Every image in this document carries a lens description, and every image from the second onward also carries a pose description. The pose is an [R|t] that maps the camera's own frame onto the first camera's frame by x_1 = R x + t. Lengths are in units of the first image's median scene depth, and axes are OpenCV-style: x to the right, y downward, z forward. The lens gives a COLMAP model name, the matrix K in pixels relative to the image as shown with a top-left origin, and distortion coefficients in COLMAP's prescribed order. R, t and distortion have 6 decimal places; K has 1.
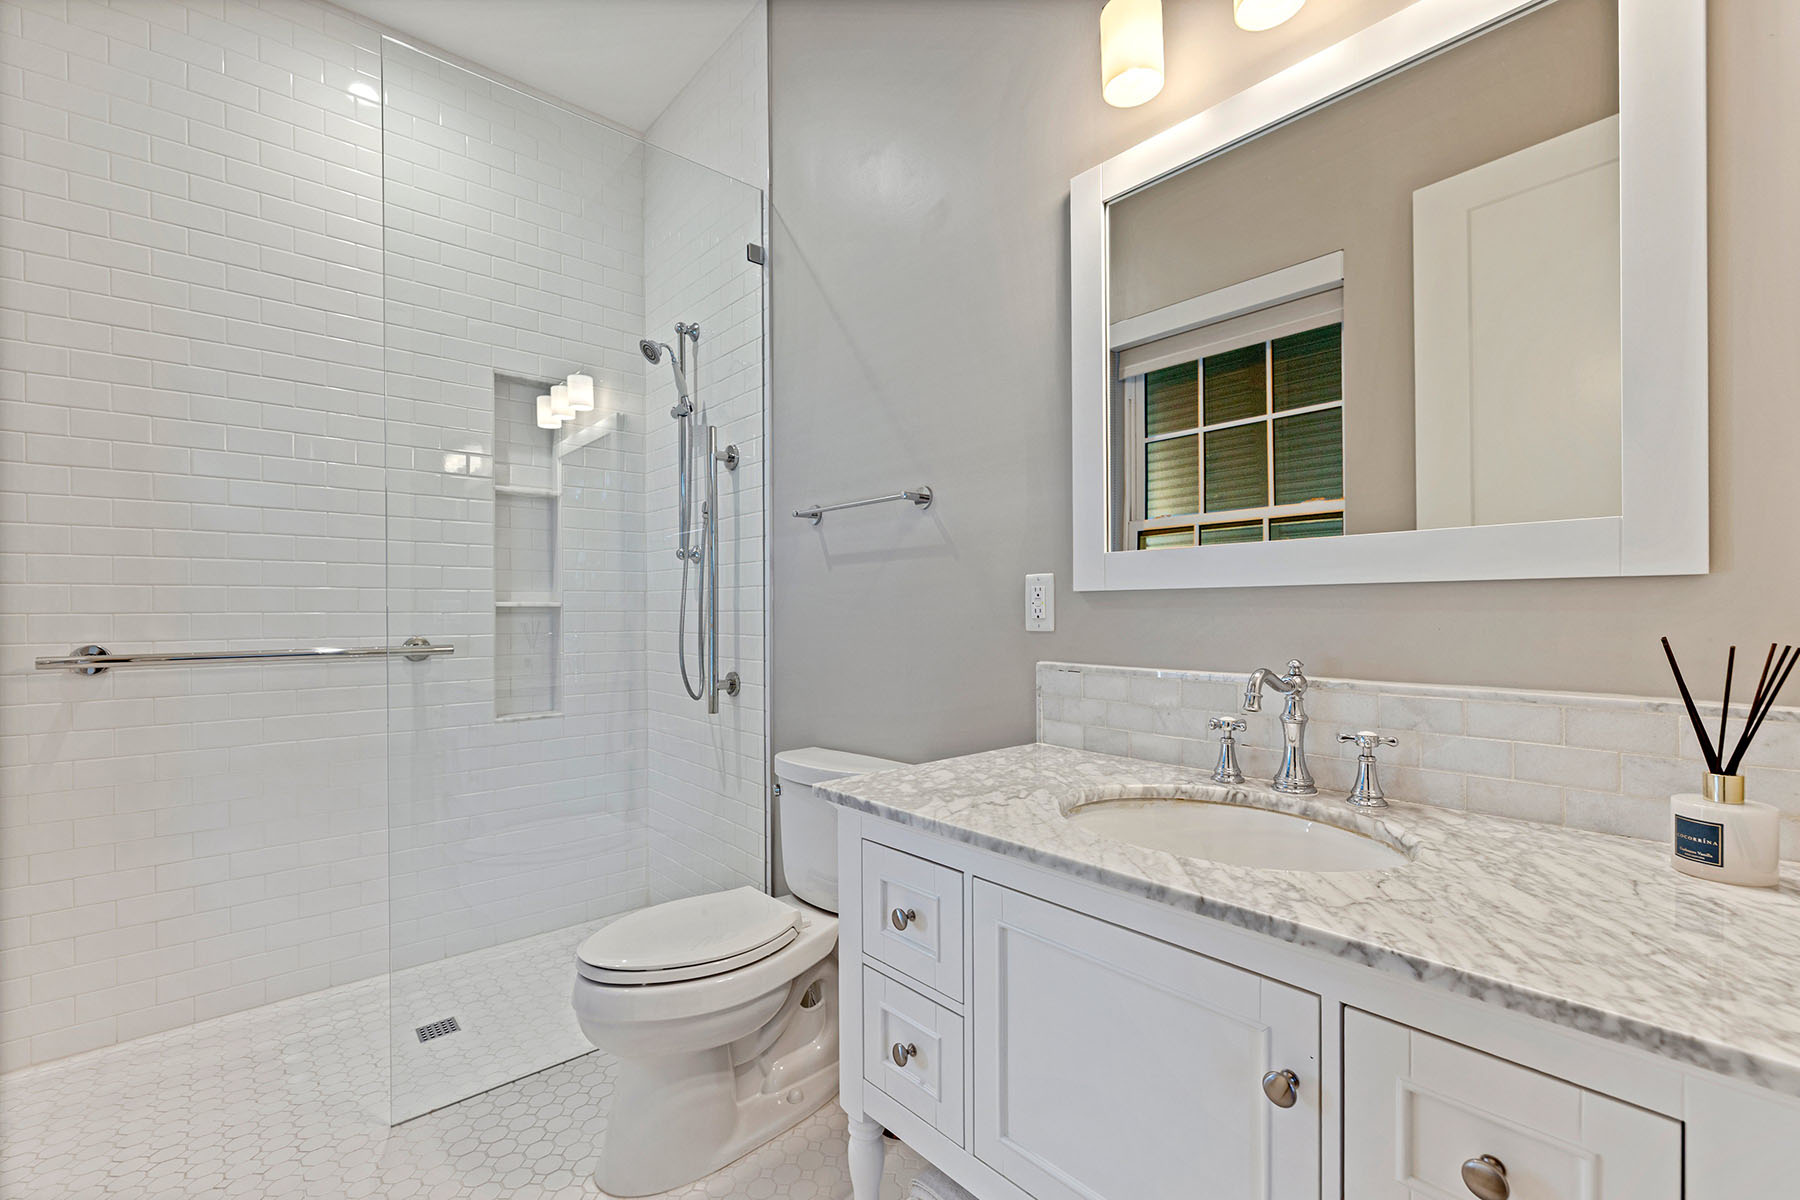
lens RADIAL K [[773.9, 0, 899.7], [0, 773.9, 605.9], [0, 0, 1]] dist [0.000318, 0.000070]
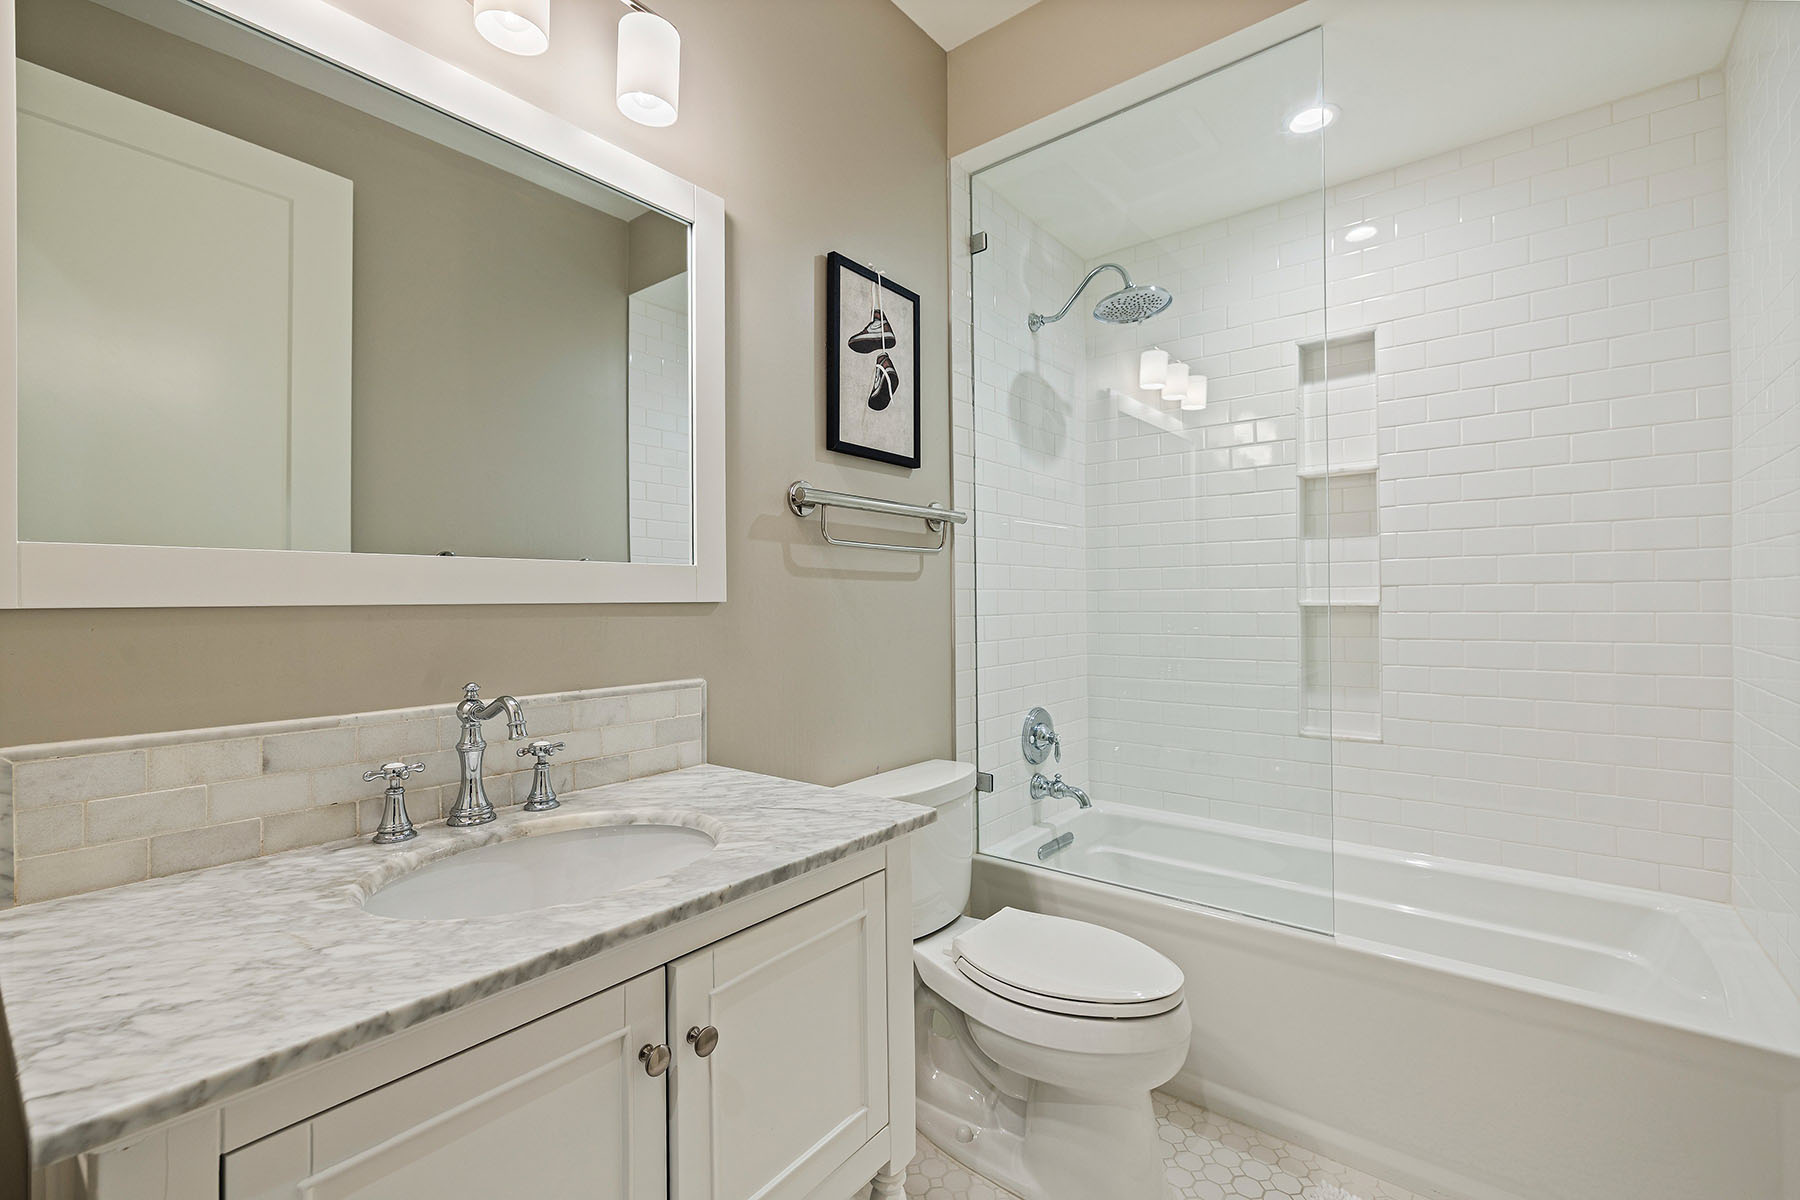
lens RADIAL K [[773.9, 0, 899.7], [0, 773.9, 605.9], [0, 0, 1]] dist [0.000318, 0.000070]
pose [[-0.178703, 0.025726, 0.983567, -1.549053], [0.013644, 0.999627, -0.023667, 0.016506], [-0.983808, 0.009190, -0.178987, 2.029635]]
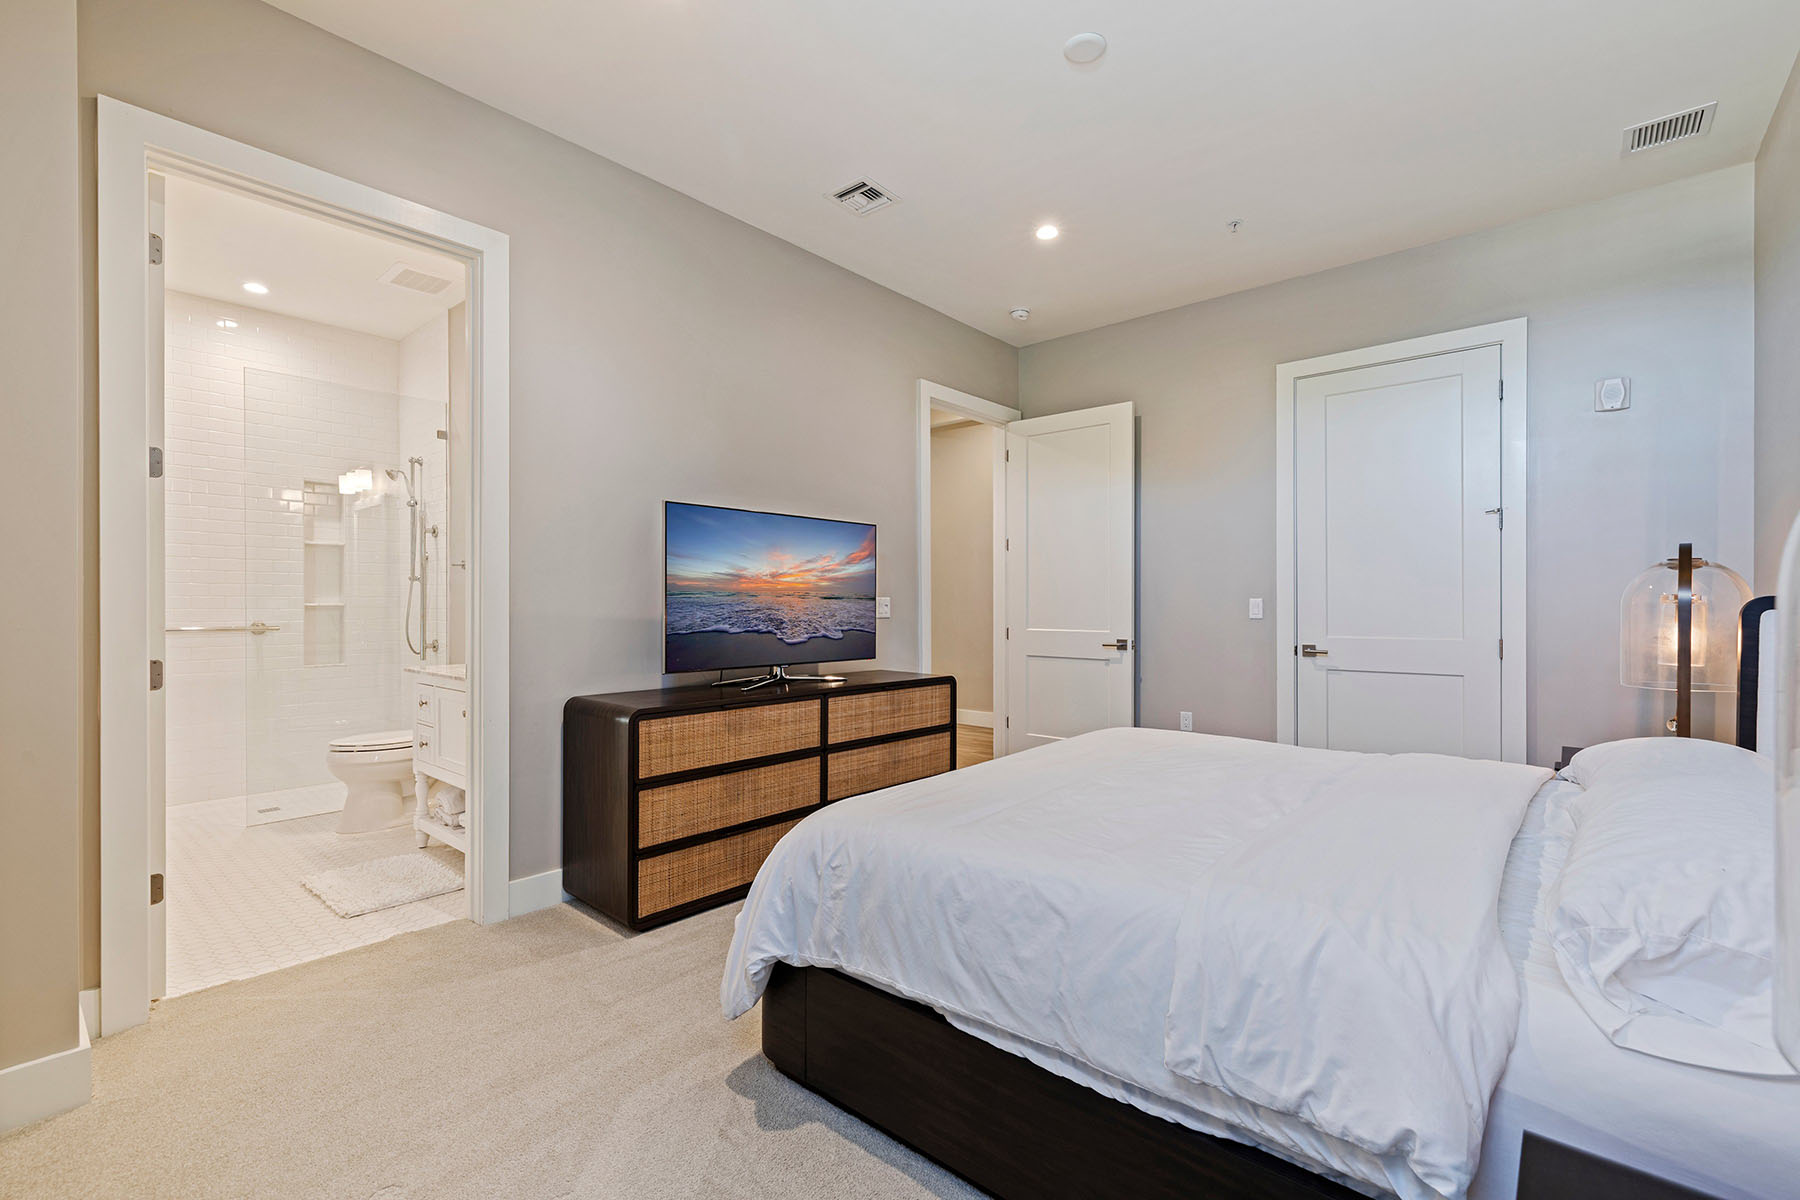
lens RADIAL K [[781.8, 0, 902.3], [0, 781.8, 590.8], [0, 0, 1]] dist [0.000624, 0.000083]
pose [[0.990256, 0.000997, 0.139254, 0.650747], [-0.000205, 0.999984, -0.005703, -0.025228], [-0.139257, 0.005619, 0.990240, -1.082706]]
